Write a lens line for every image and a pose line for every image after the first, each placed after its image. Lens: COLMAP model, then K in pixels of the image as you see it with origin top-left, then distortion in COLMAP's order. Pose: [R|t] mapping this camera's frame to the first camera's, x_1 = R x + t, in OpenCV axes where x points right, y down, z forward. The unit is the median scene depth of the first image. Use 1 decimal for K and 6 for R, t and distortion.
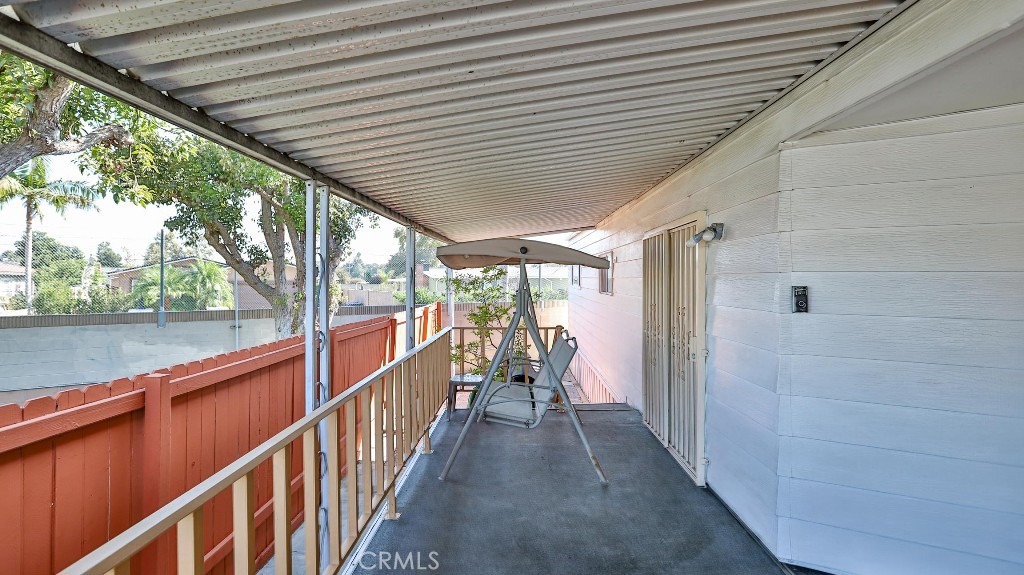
lens RADIAL K [[509.9, 0, 514.1], [0, 509.9, 279.2], [0, 0, 1]] dist [0.000705, 0.000643]
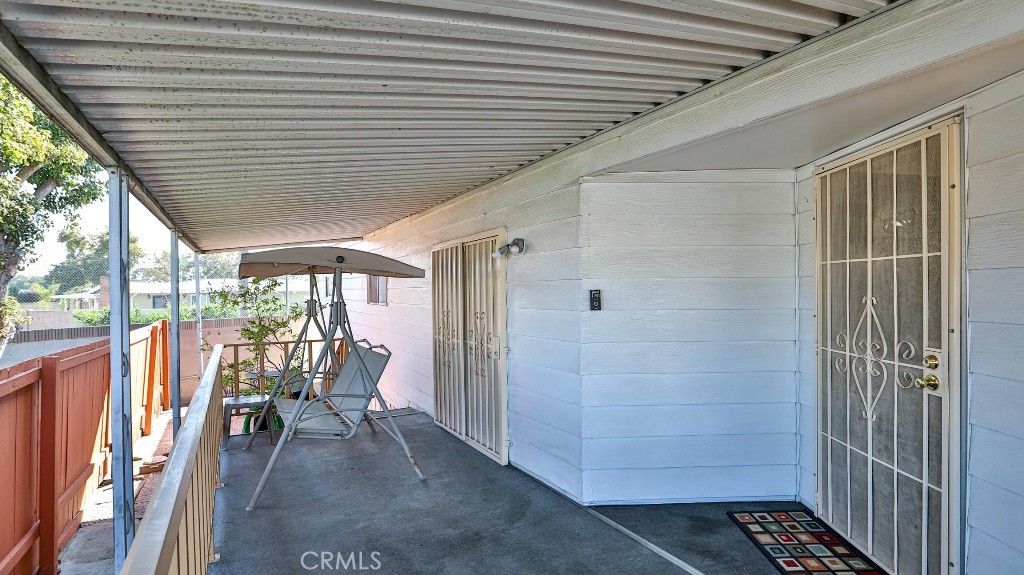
lens RADIAL K [[509.0, 0, 512.0], [0, 509.0, 287.5], [0, 0, 1]] dist [-0.025905, 0.001603]
pose [[0.871259, -0.004433, 0.490803, -0.153729], [0.009851, 0.999916, -0.008456, 0.010174], [-0.490724, 0.012202, 0.871230, -0.013620]]
